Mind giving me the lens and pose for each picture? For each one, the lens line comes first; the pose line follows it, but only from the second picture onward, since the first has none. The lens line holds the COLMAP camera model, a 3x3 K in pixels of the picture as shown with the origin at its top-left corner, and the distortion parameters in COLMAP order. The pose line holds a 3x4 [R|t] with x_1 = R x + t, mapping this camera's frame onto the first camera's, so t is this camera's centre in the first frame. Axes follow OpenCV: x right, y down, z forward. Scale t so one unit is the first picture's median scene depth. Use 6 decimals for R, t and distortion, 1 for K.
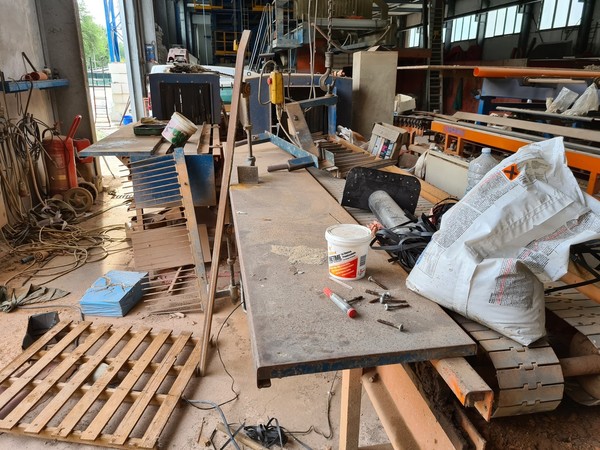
lens RADIAL K [[446.8, 0, 300.0], [0, 446.8, 225.0], [0, 0, 1]] dist [0.059295, -0.061715]
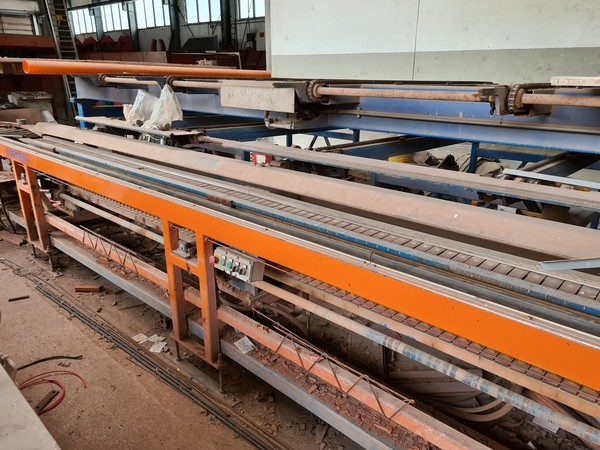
lens RADIAL K [[461.0, 0, 301.1], [0, 461.0, 227.8], [0, 0, 1]] dist [0.012868, 0.003903]
pose [[0.802982, -0.192891, 0.563927, 0.085546], [0.186616, 0.979973, 0.069476, -0.023233], [-0.566034, 0.049450, 0.822897, 0.065396]]
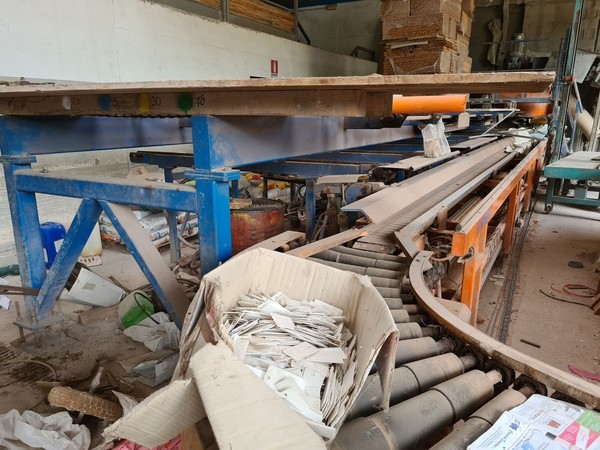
lens RADIAL K [[446.8, 0, 300.0], [0, 446.8, 225.0], [0, 0, 1]] dist [0.059295, -0.061715]
pose [[-0.759549, -0.172612, 0.627129, 0.058241], [0.191348, 0.862188, 0.469061, -0.150926], [-0.621668, 0.476274, -0.621845, 0.459295]]
